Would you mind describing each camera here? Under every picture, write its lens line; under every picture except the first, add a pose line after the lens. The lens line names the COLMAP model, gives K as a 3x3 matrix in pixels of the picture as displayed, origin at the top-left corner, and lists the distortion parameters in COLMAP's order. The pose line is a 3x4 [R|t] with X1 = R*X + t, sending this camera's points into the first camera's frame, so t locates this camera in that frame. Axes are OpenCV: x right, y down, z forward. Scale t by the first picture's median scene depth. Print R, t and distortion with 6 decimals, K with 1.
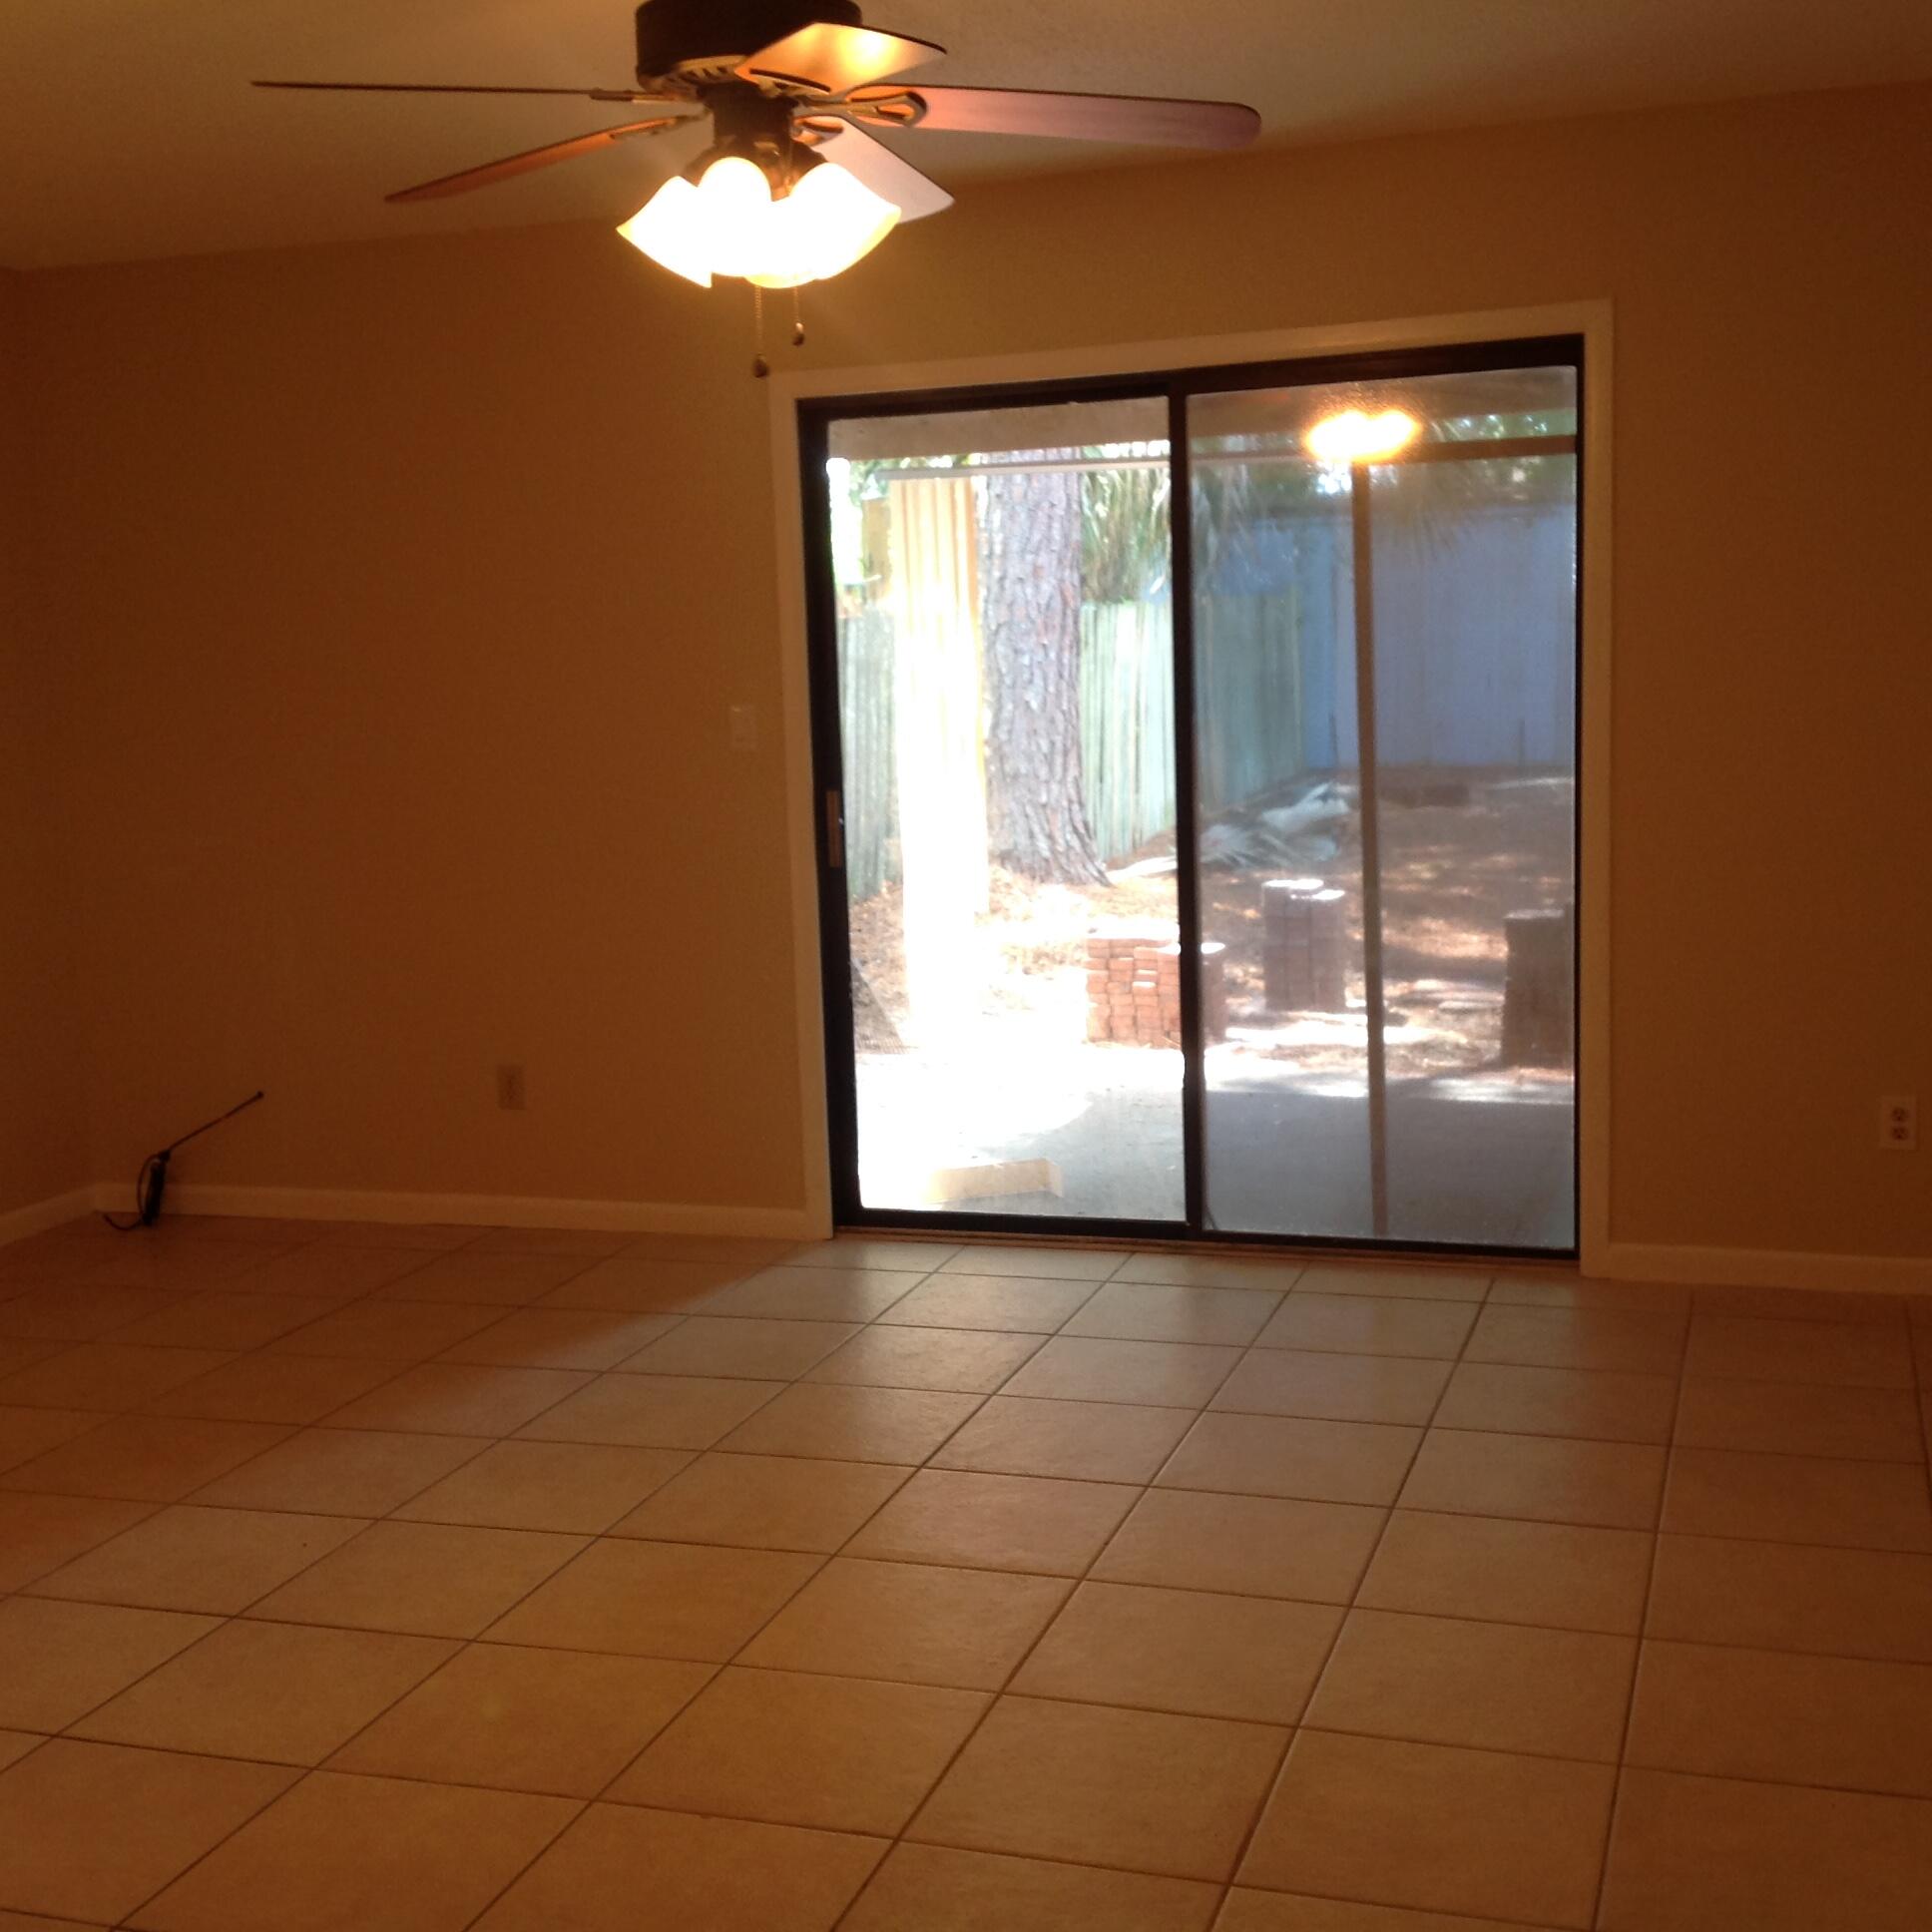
lens RADIAL K [[2386.1, 0, 970.0], [0, 2386.1, 965.6], [0, 0, 1]] dist [0.029869, 0.000000]
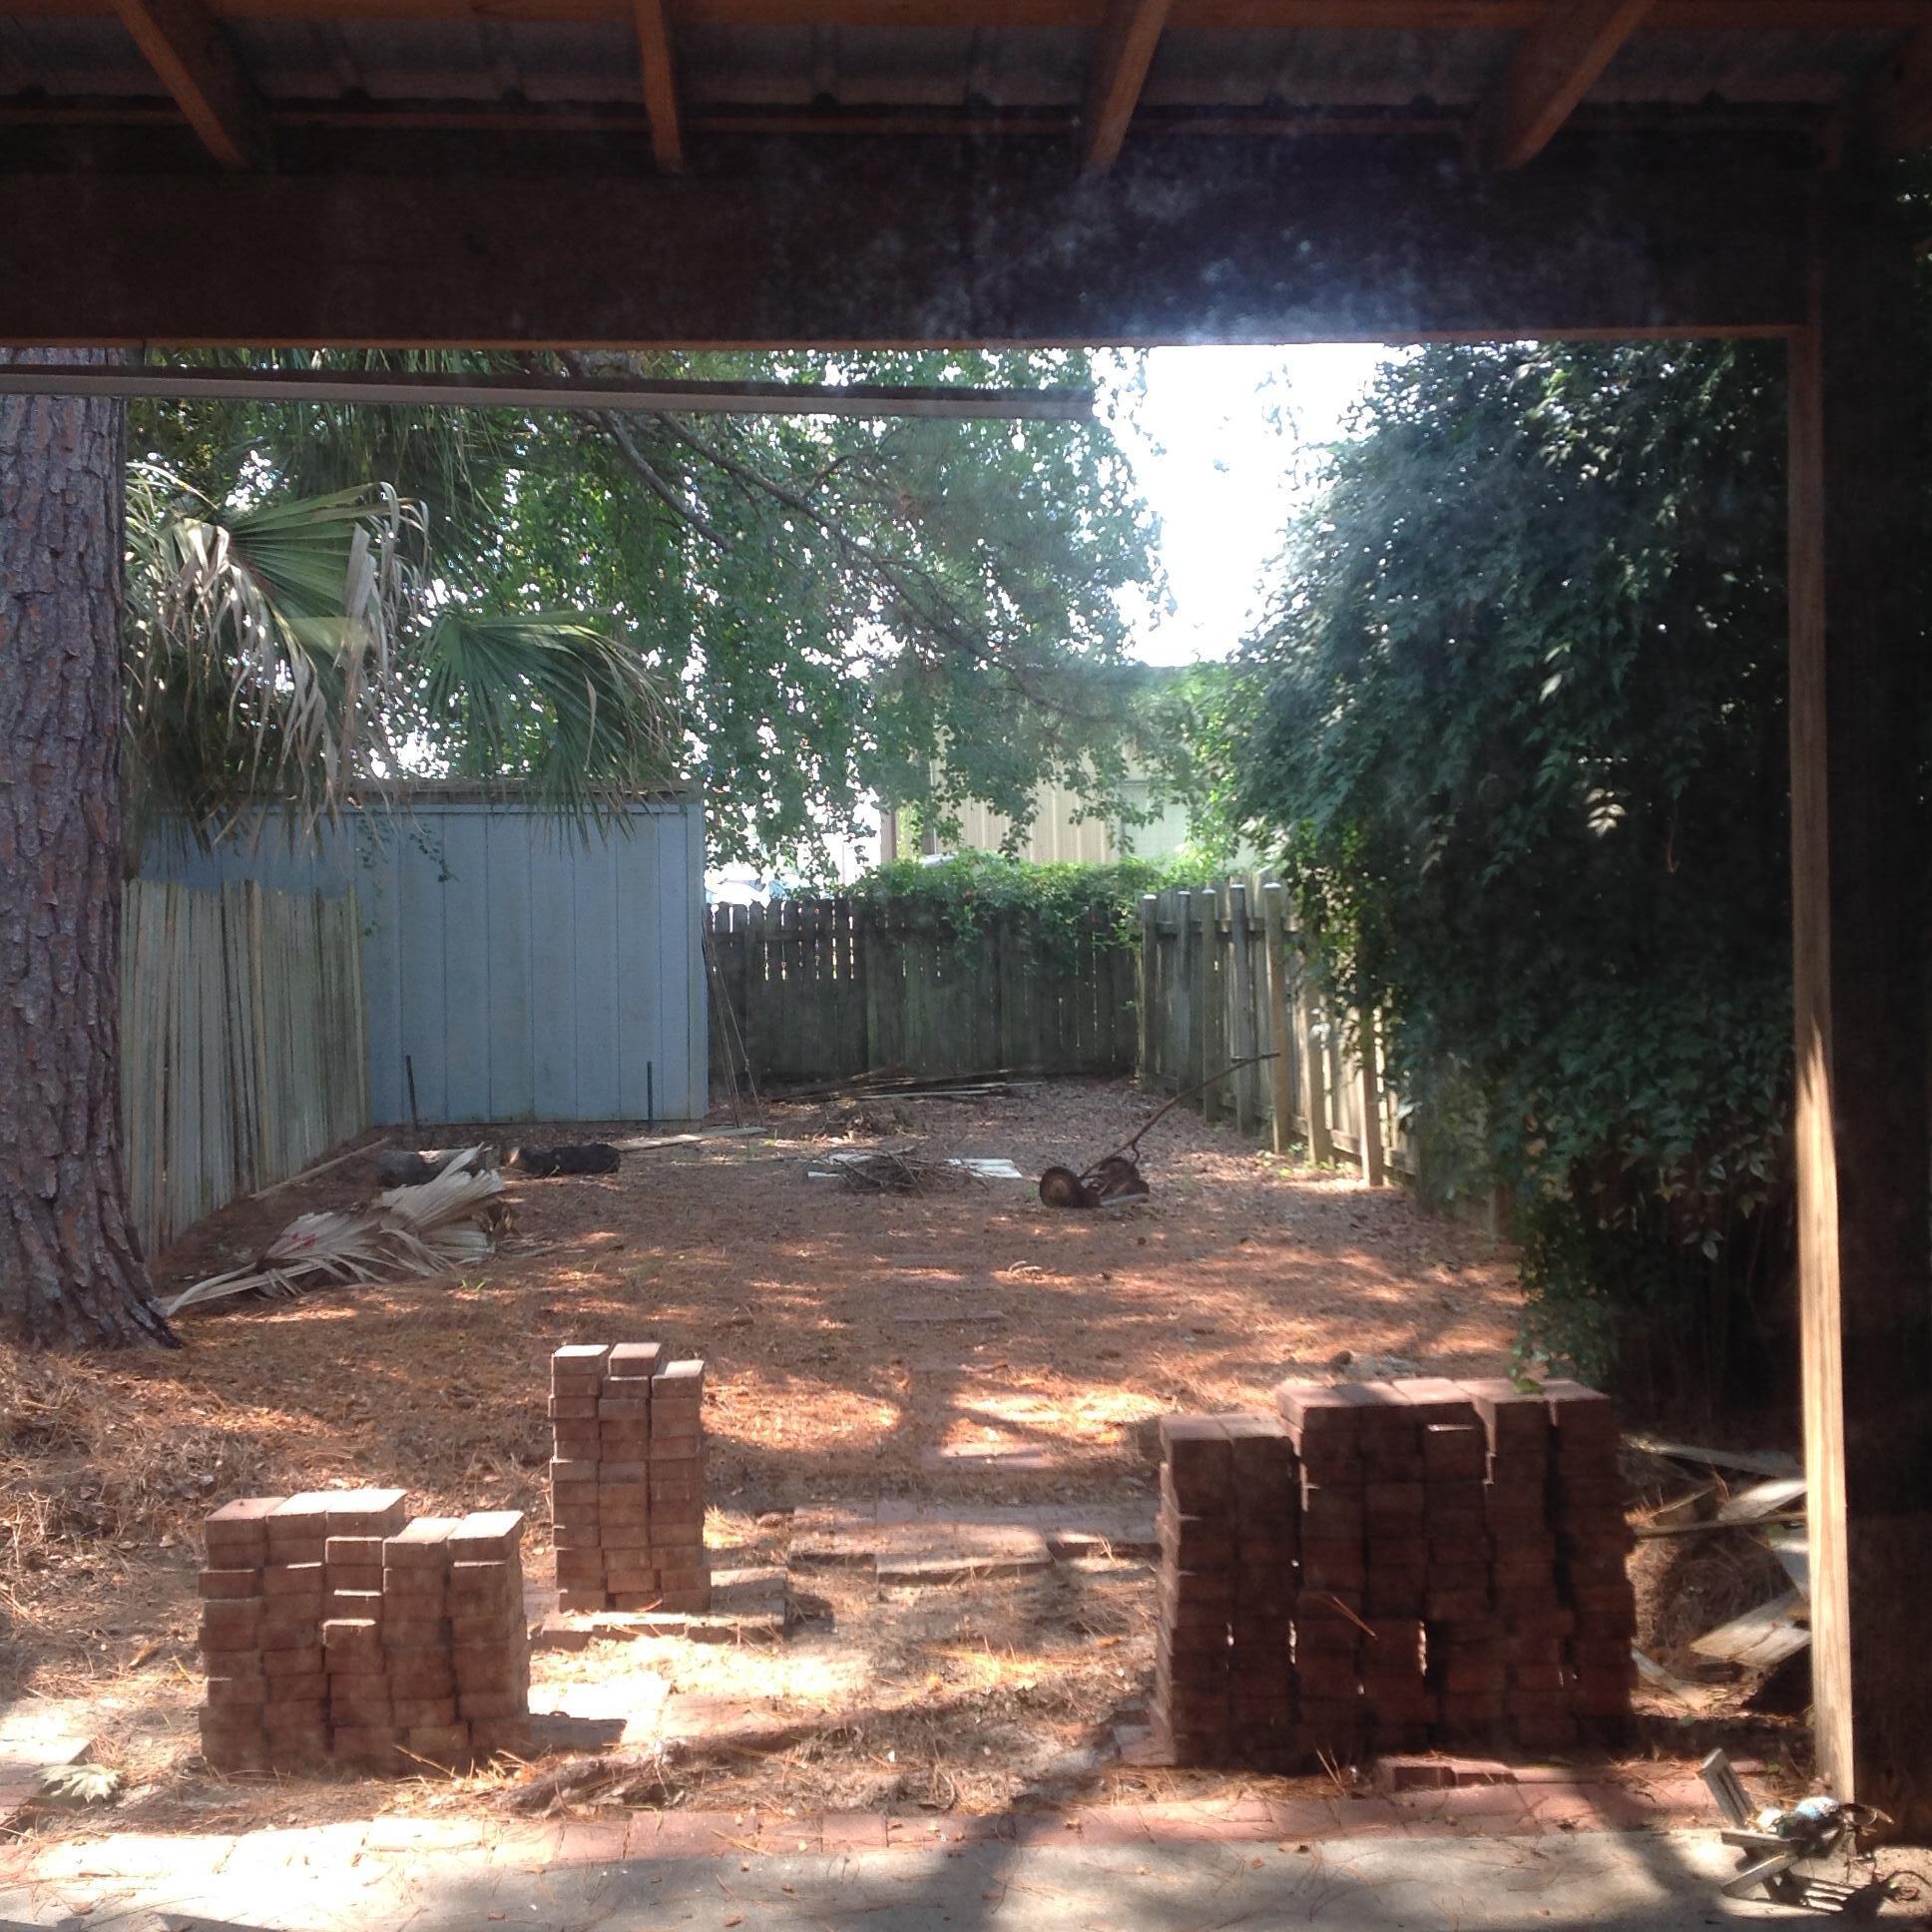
lens RADIAL K [[2386.1, 0, 972.3], [0, 2386.1, 970.7], [0, 0, 1]] dist [0.029869, 0.000000]
pose [[0.909331, 0.009418, 0.415967, -0.005374], [0.051367, 0.989554, -0.134697, -0.035078], [-0.412890, 0.143852, 0.899349, 0.418993]]
